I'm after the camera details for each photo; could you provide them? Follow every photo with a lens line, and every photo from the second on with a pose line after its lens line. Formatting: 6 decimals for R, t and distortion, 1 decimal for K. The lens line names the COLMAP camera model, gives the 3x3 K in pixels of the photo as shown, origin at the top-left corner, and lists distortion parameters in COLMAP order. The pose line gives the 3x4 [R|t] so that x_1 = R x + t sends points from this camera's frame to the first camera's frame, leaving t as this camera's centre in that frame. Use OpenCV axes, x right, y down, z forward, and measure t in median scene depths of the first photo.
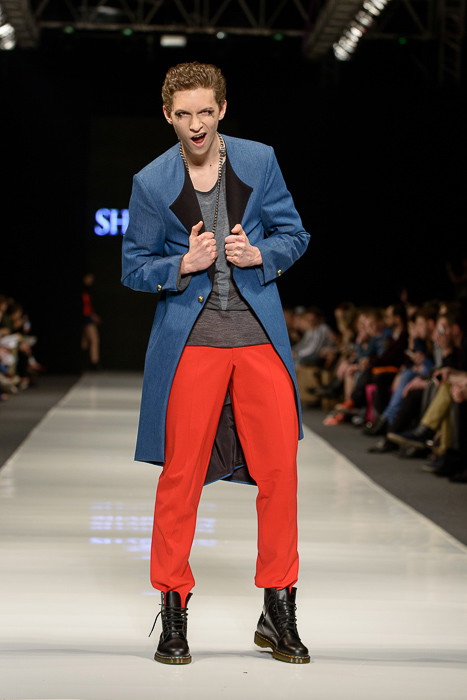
lens RADIAL K [[2384.2, 0, 233.0], [0, 2384.2, 318.9], [0, 0, 1]] dist [-0.042832, 0.949463]
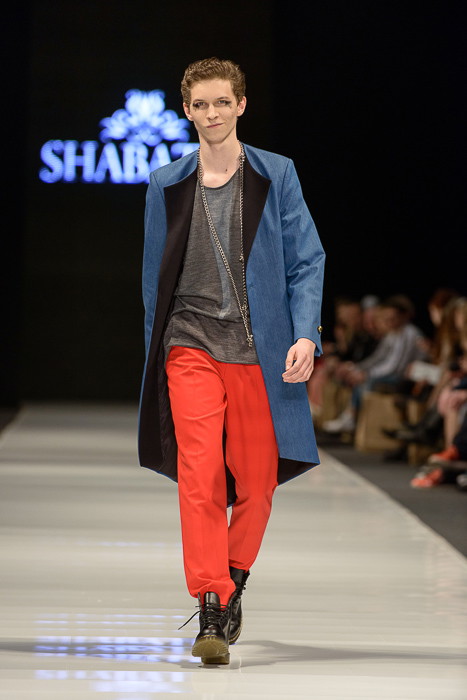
lens RADIAL K [[4780.3, 0, 233.5], [0, 4780.3, 350.0], [0, 0, 1]] dist [-0.685336, 17.370583]
pose [[0.999963, -0.003242, -0.007978, 0.002003], [0.003291, 0.999976, 0.006160, 0.000839], [0.007958, -0.006186, 0.999949, -0.240880]]
